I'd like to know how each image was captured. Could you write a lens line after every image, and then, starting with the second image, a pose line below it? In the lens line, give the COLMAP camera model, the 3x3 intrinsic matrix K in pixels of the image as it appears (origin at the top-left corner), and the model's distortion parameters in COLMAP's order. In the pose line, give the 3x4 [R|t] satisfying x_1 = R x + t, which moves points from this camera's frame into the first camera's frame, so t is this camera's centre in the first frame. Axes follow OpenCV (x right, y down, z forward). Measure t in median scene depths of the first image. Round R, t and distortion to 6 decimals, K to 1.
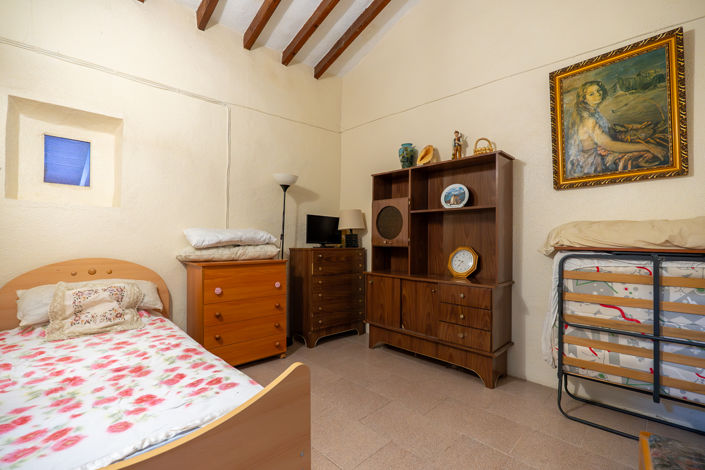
lens RADIAL K [[310.4, 0, 352.3], [0, 310.4, 233.3], [0, 0, 1]] dist [-0.005254, 0.000664]
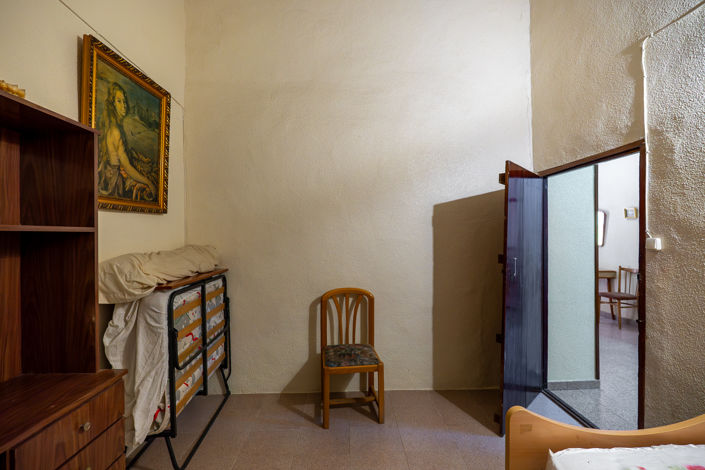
lens RADIAL K [[310.4, 0, 353.9], [0, 310.4, 234.4], [0, 0, 1]] dist [-0.005254, 0.000664]
pose [[-0.756827, 0.004774, 0.653598, -0.259867], [0.005775, 0.999983, -0.000617, -0.090713], [-0.653589, 0.003307, -0.756842, 1.285083]]
